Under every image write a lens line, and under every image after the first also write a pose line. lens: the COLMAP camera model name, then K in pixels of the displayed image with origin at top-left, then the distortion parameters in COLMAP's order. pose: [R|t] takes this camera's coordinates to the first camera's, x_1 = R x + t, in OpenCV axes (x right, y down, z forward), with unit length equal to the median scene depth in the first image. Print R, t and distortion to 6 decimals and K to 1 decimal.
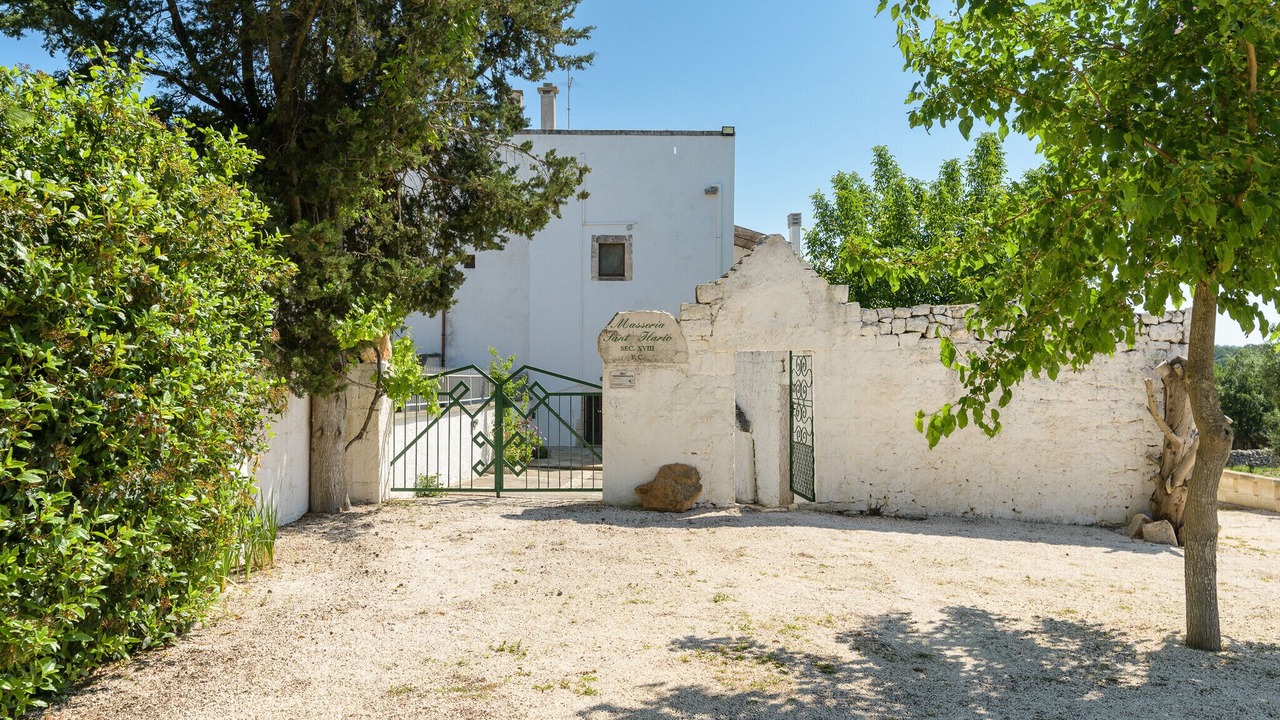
lens RADIAL K [[1042.2, 0, 646.1], [0, 1042.2, 356.7], [0, 0, 1]] dist [-0.007510, 0.004606]
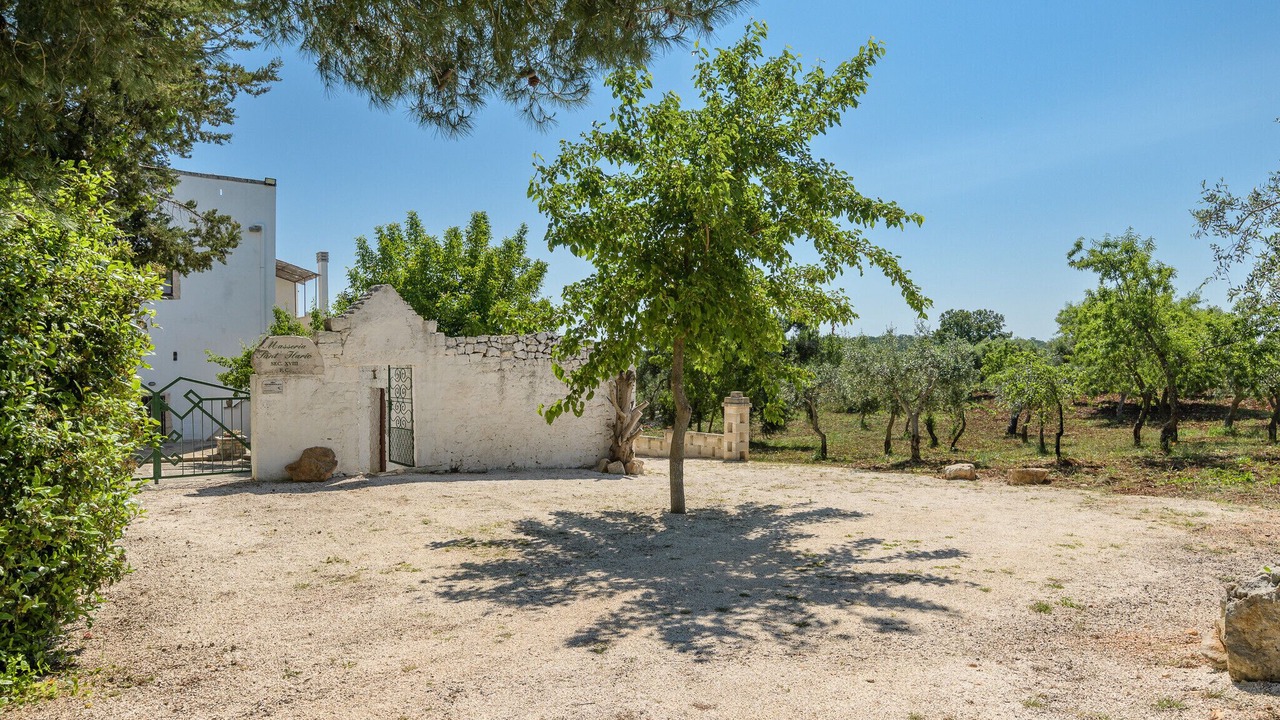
lens RADIAL K [[1042.2, 0, 636.3], [0, 1042.2, 360.7], [0, 0, 1]] dist [-0.007510, 0.004606]
pose [[0.786553, -0.007165, 0.617481, -0.496905], [-0.002609, 0.999885, 0.014927, -0.034128], [-0.617517, -0.013352, 0.786444, -0.353656]]
